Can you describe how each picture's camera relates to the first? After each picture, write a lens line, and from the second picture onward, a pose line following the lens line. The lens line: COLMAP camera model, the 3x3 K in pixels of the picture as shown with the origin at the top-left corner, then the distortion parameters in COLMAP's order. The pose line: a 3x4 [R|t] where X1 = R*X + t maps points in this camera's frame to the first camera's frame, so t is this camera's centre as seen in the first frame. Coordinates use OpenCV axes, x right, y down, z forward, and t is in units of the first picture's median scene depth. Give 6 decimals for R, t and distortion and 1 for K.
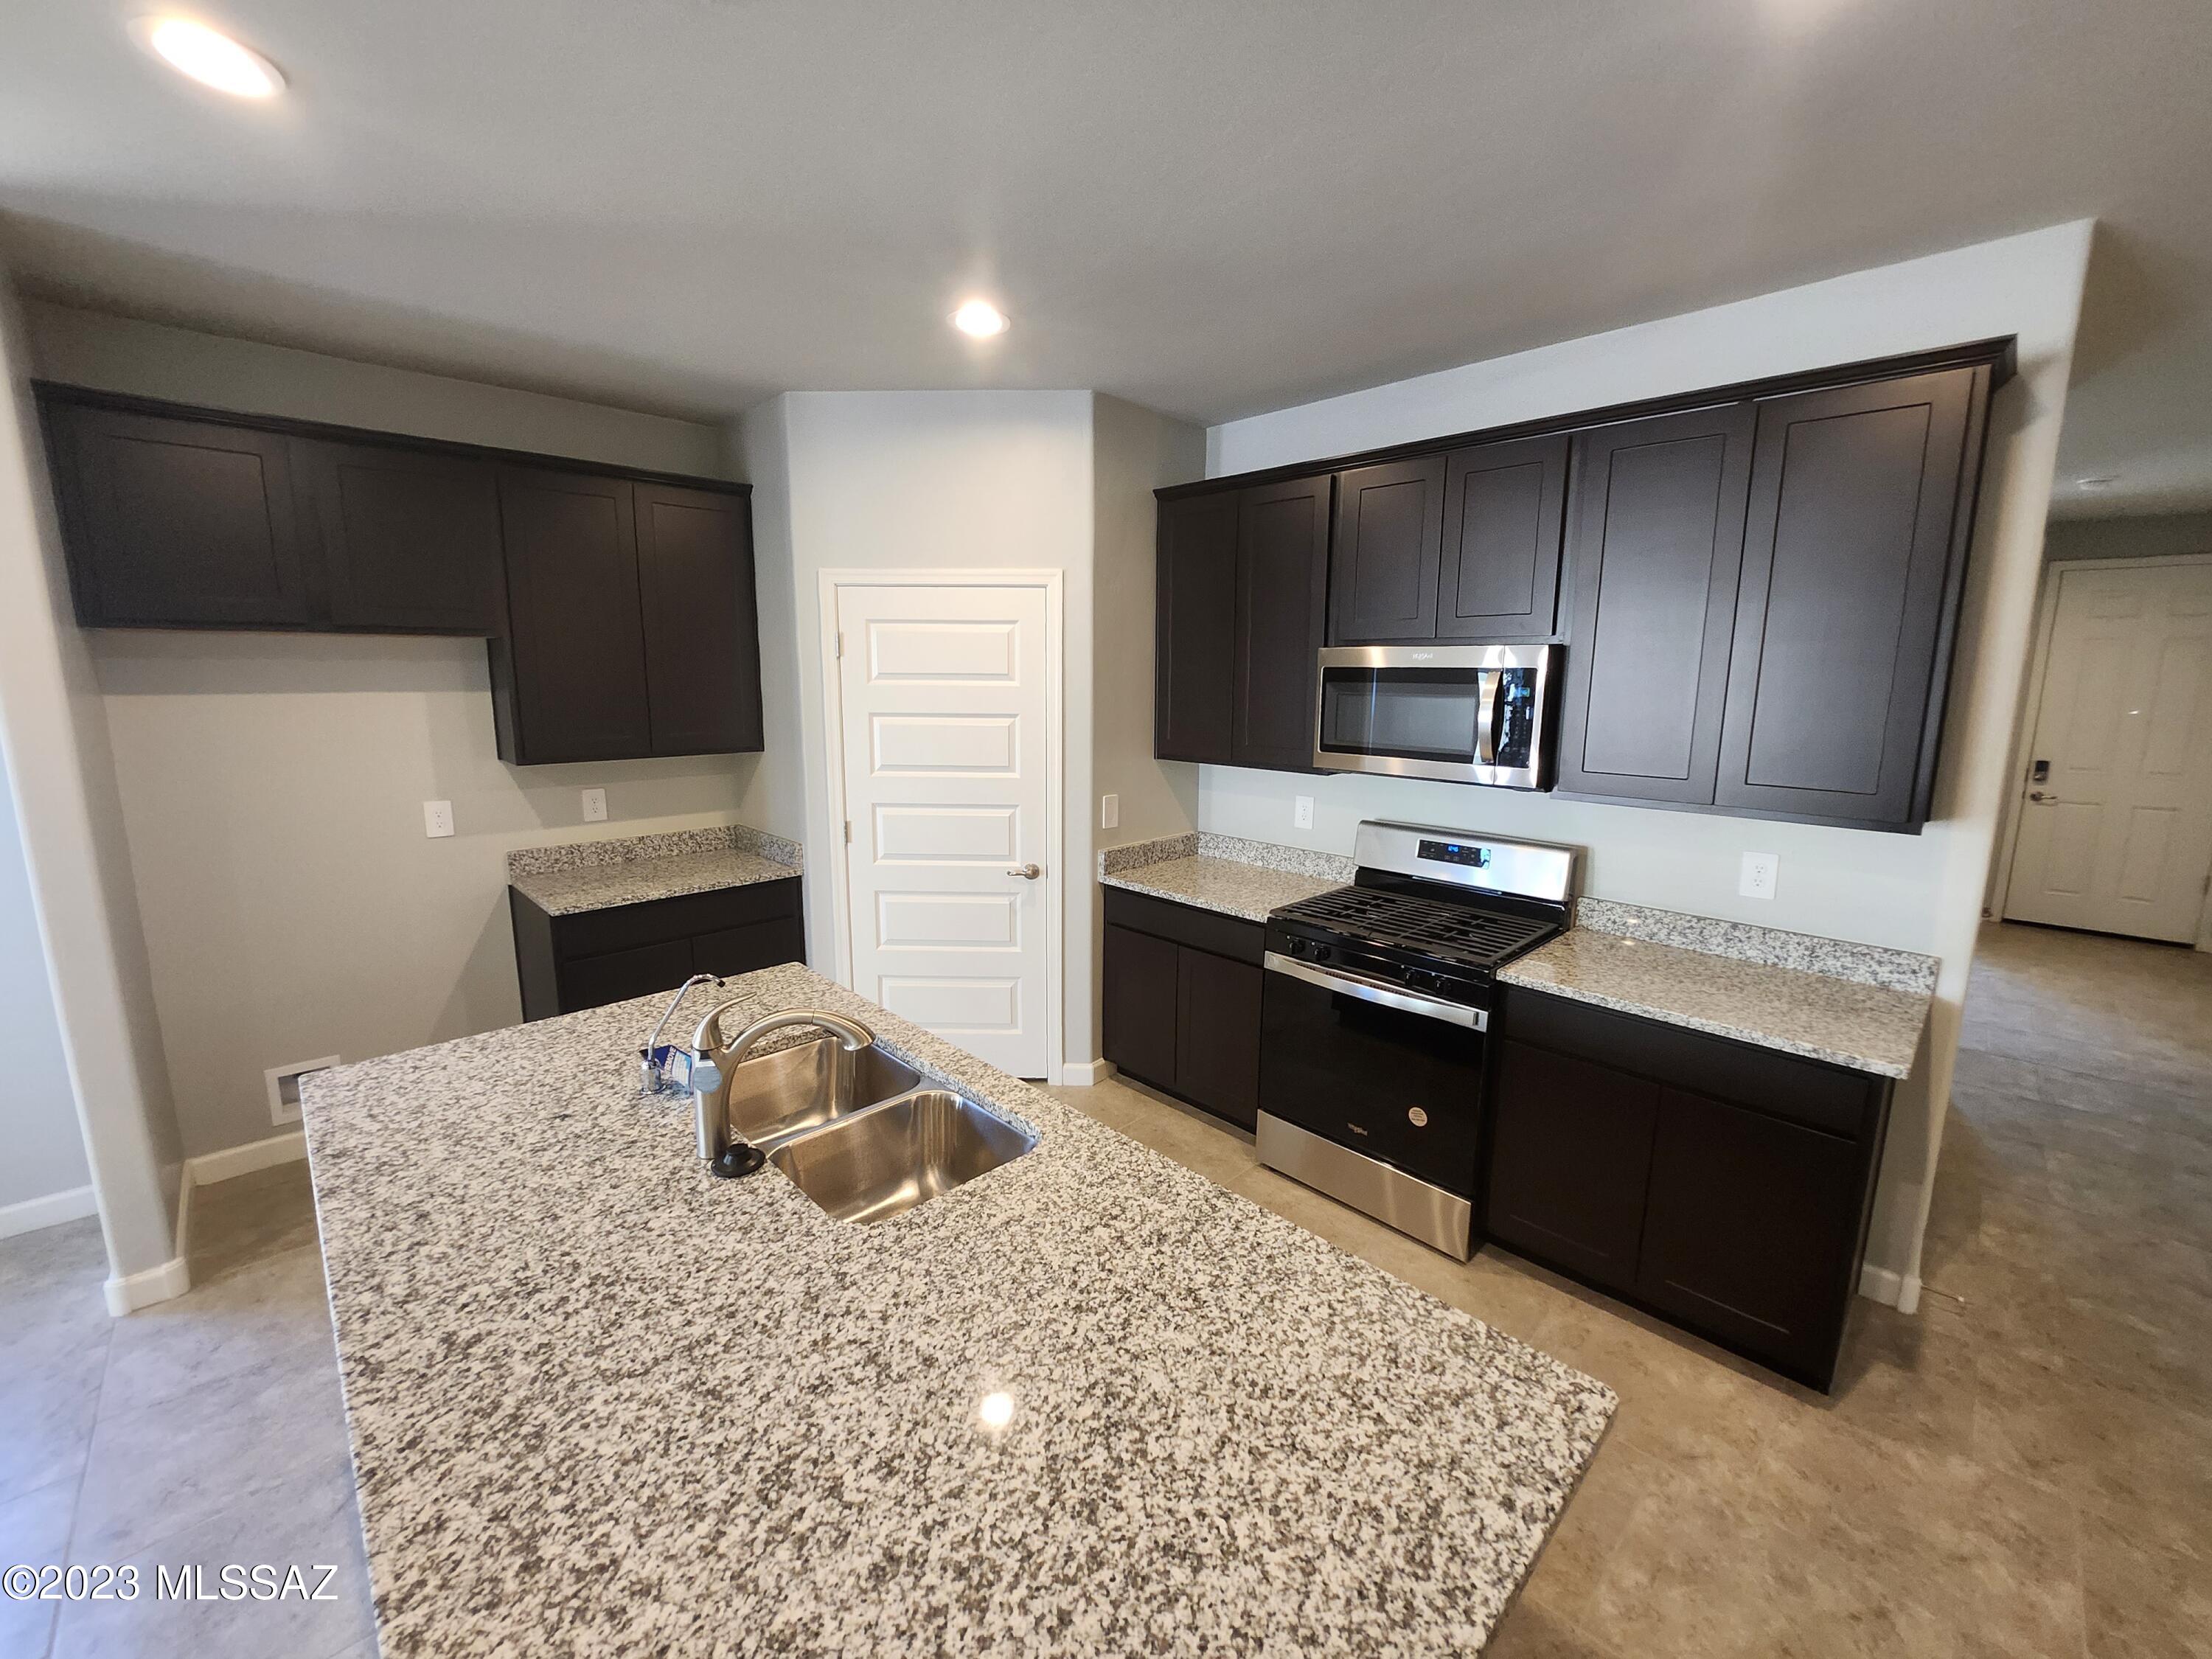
lens RADIAL K [[883.1, 0, 1102.7], [0, 883.1, 817.0], [0, 0, 1]] dist [-0.015224, -0.001785]
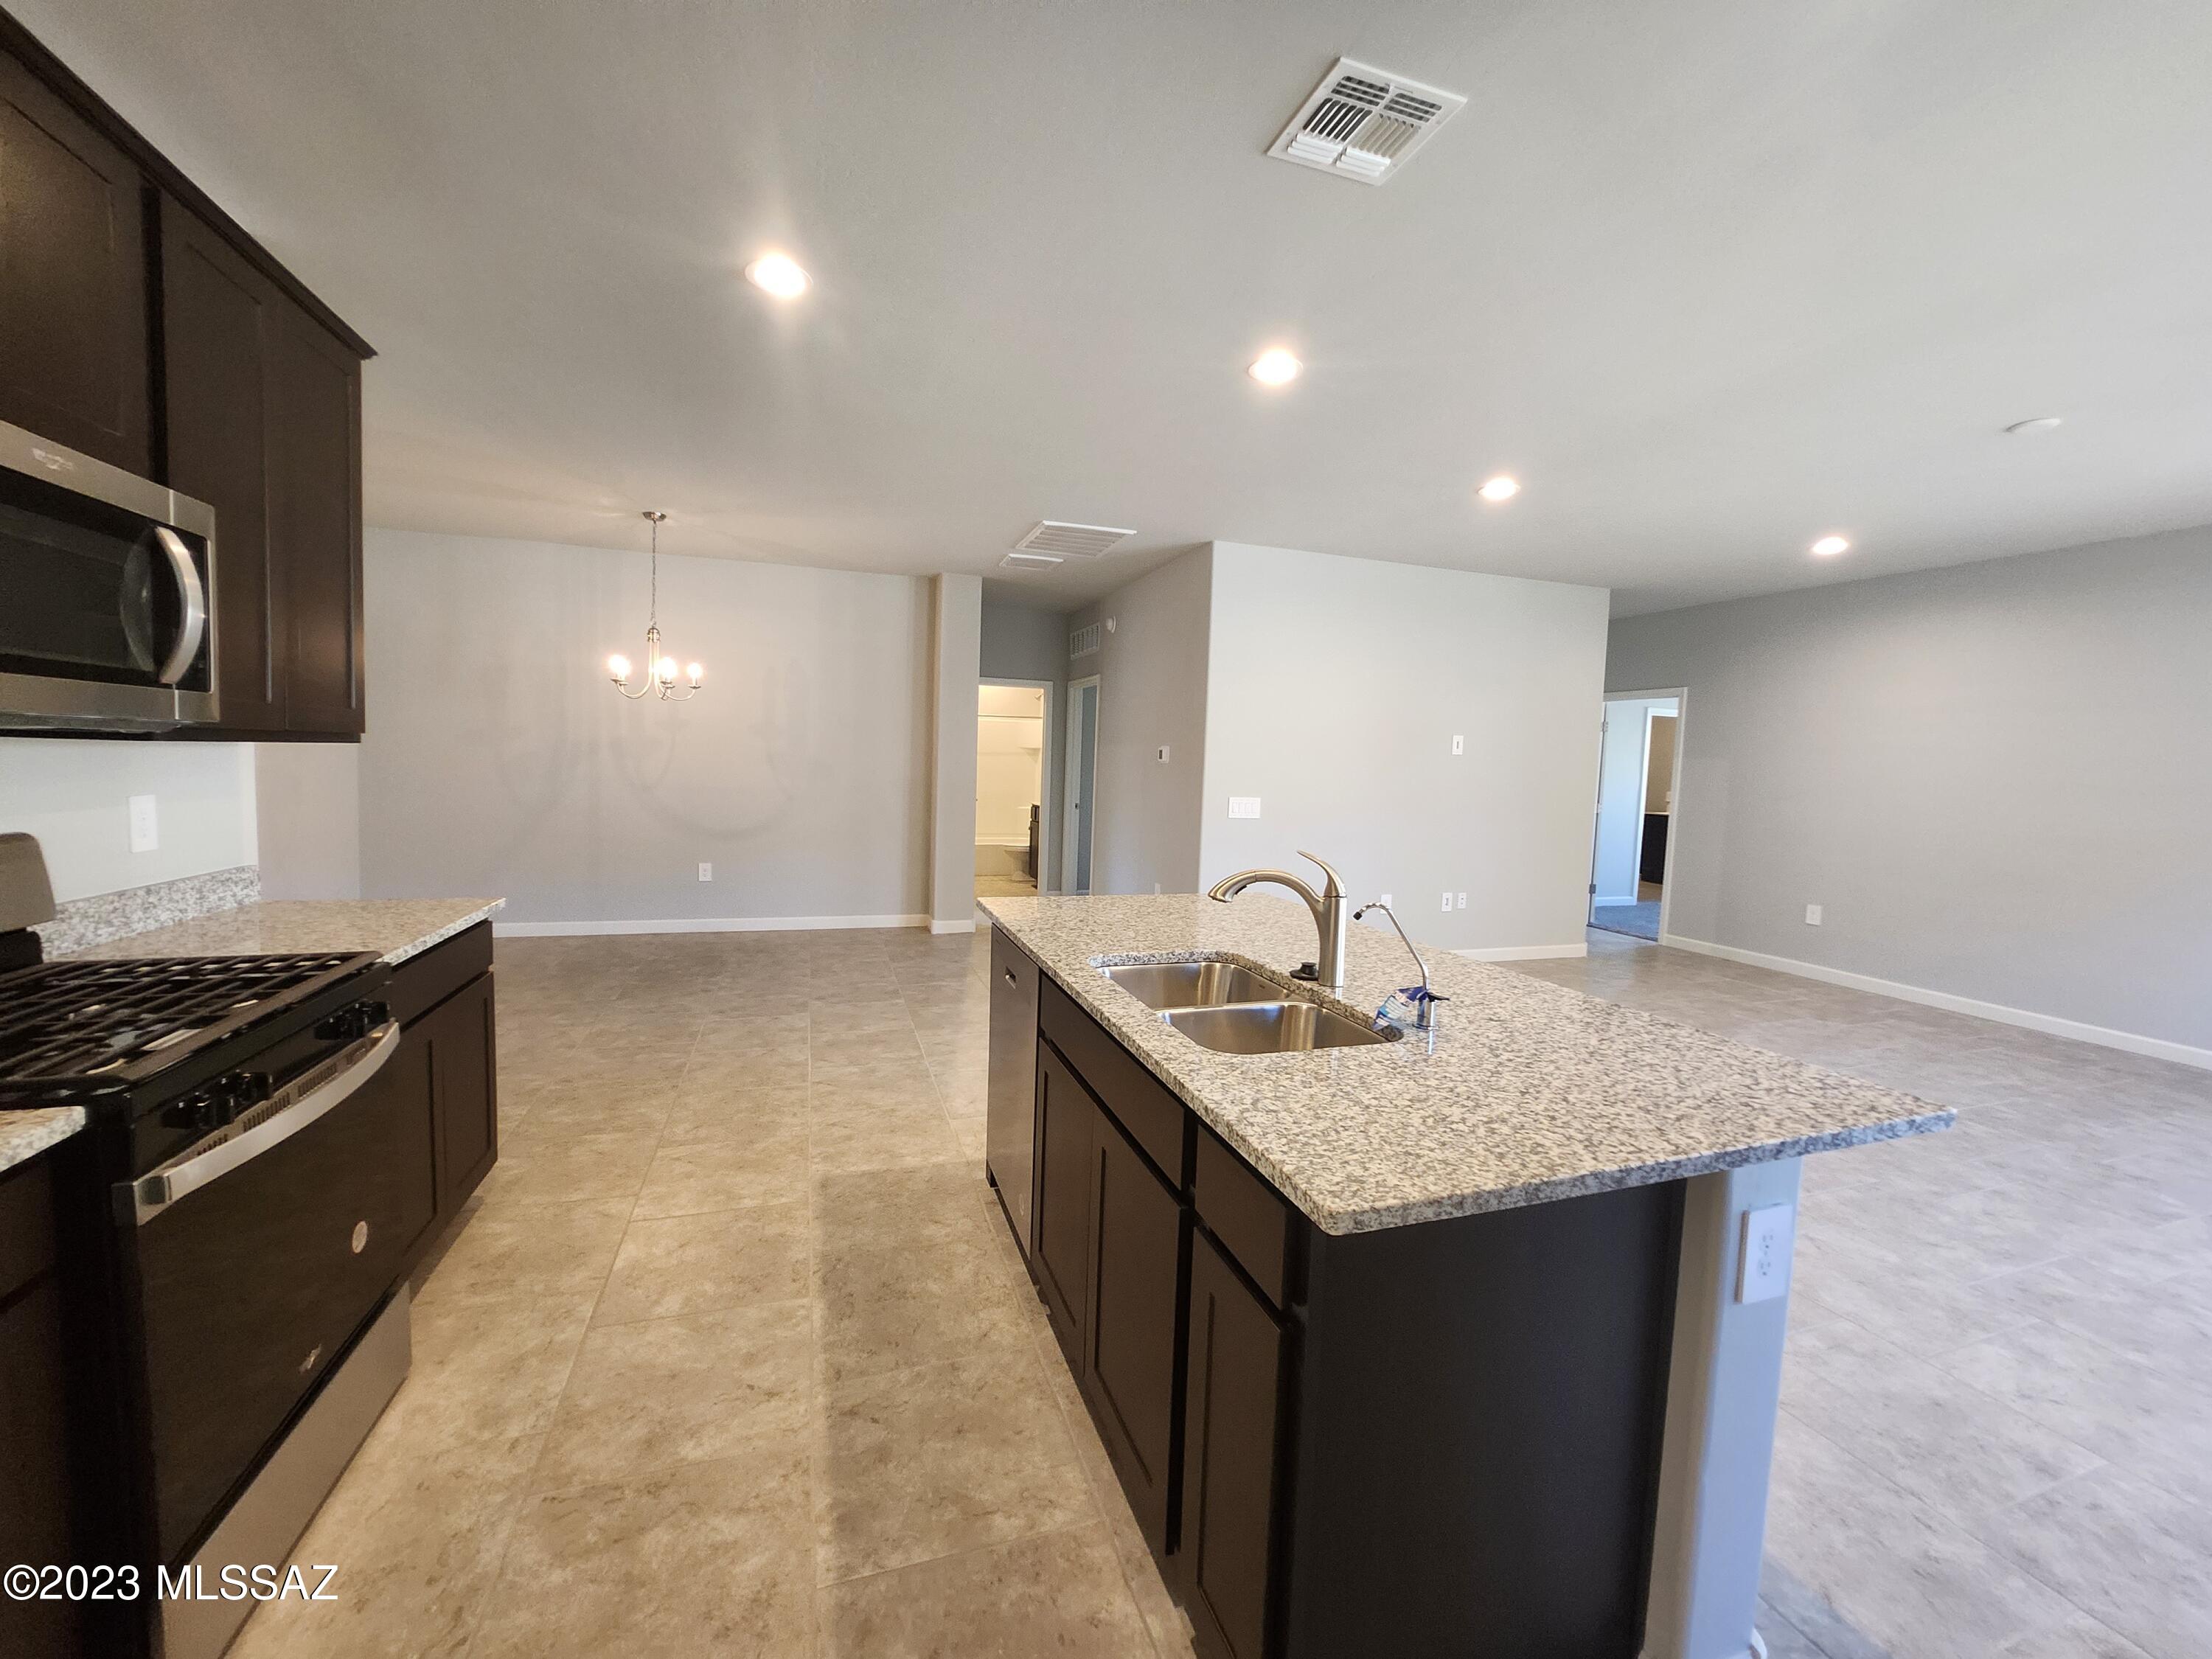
lens RADIAL K [[883.1, 0, 1102.8], [0, 883.1, 812.9], [0, 0, 1]] dist [-0.015224, -0.001785]
pose [[-0.899317, -0.061844, 0.432901, -0.606340], [0.031729, 0.978112, 0.205647, -0.121030], [-0.436144, 0.198678, -0.877671, 1.973890]]
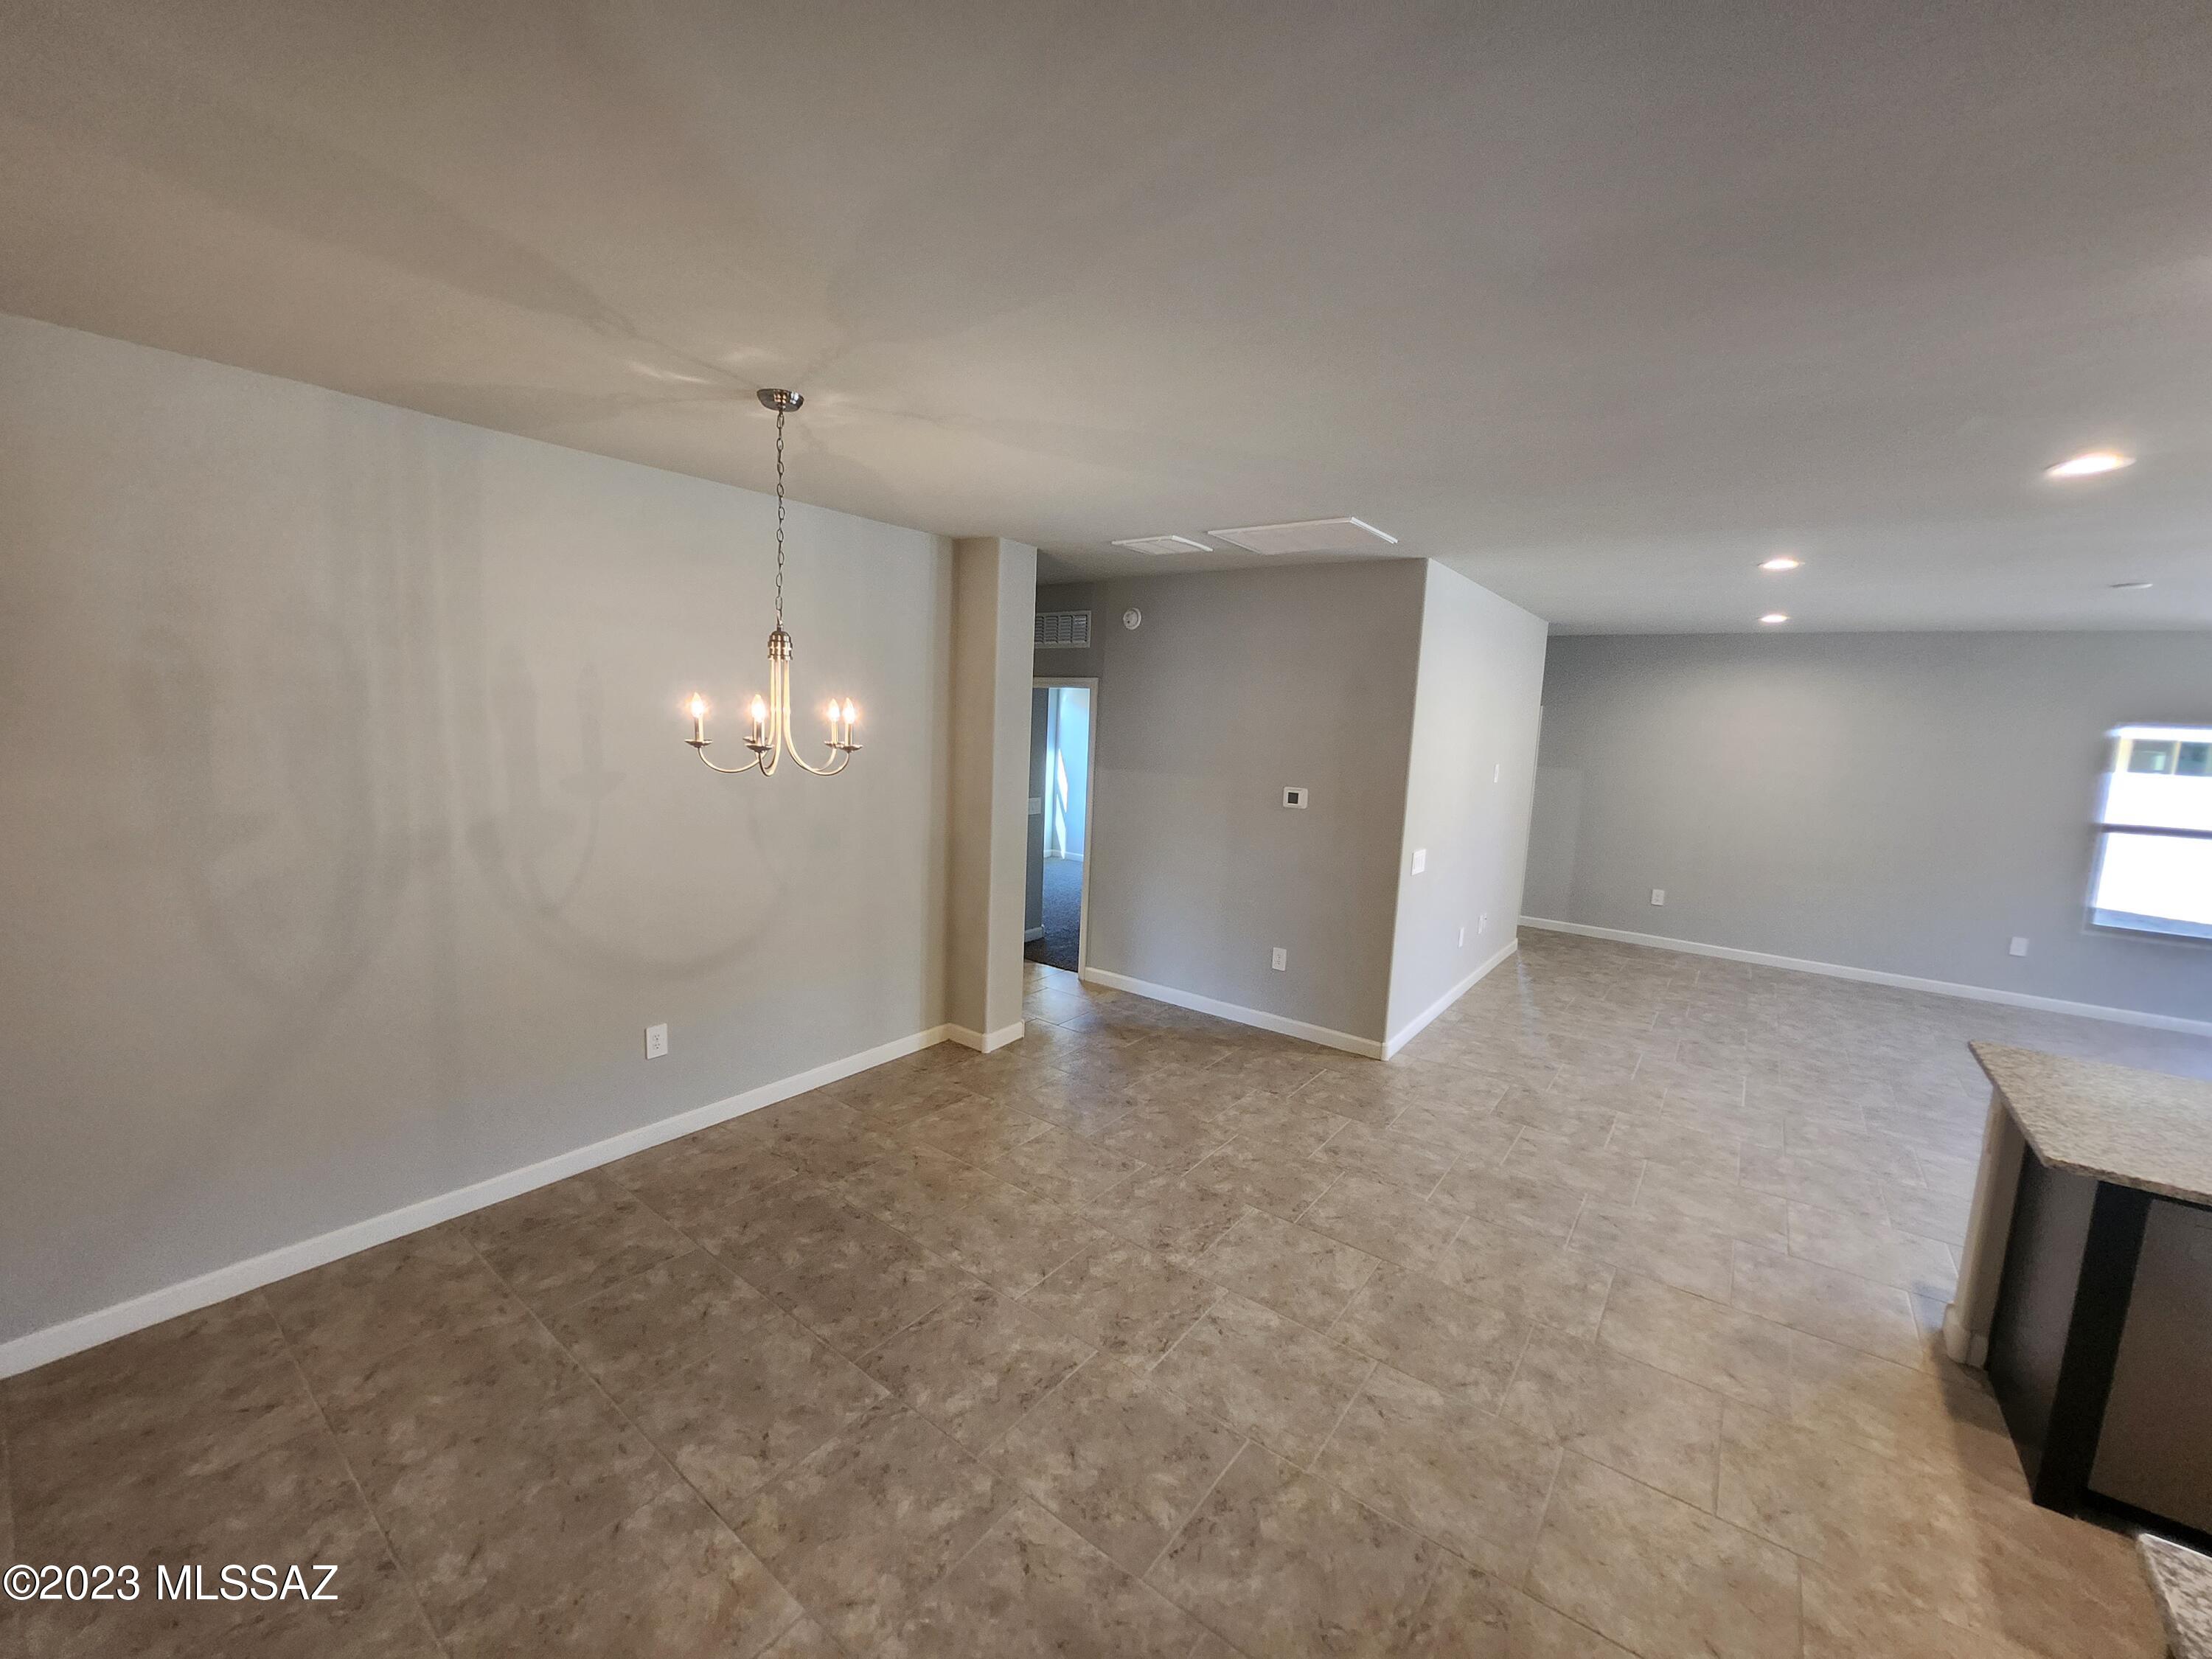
lens RADIAL K [[883.1, 0, 1098.7], [0, 883.1, 818.6], [0, 0, 1]] dist [-0.015224, -0.001785]
pose [[-0.988113, -0.028008, -0.151154, 1.895975], [-0.068938, 0.959584, 0.272849, -0.317589], [0.137403, 0.280026, -0.950108, 1.443119]]
